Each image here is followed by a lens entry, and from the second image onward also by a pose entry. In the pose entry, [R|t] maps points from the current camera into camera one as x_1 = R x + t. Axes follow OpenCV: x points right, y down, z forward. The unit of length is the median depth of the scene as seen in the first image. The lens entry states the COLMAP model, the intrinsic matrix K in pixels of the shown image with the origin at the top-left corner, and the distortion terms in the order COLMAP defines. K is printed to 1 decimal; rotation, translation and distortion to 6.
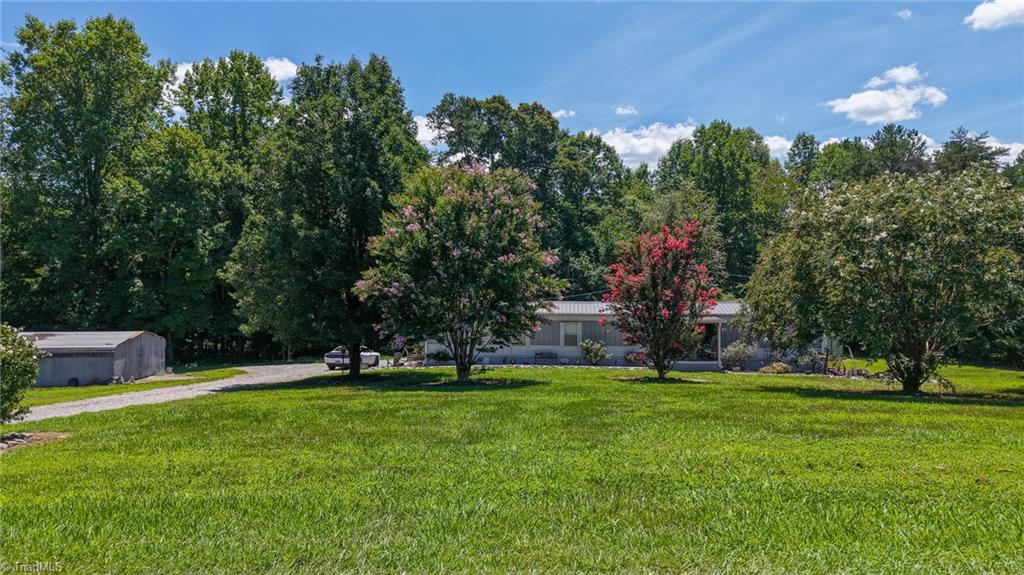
lens RADIAL K [[686.0, 0, 513.5], [0, 686.0, 296.0], [0, 0, 1]] dist [0.108208, -0.197628]
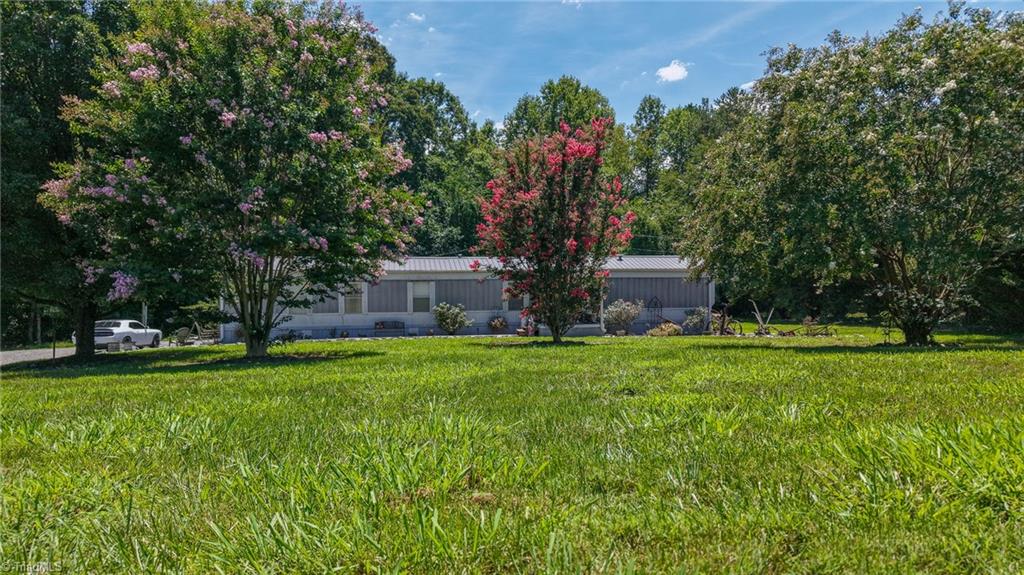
lens RADIAL K [[686.0, 0, 513.5], [0, 686.0, 296.0], [0, 0, 1]] dist [0.108208, -0.197628]
pose [[0.972302, -0.018081, 0.233026, 0.003009], [0.011433, 0.999489, 0.029847, 0.032125], [-0.233447, -0.026356, 0.972012, 0.209283]]
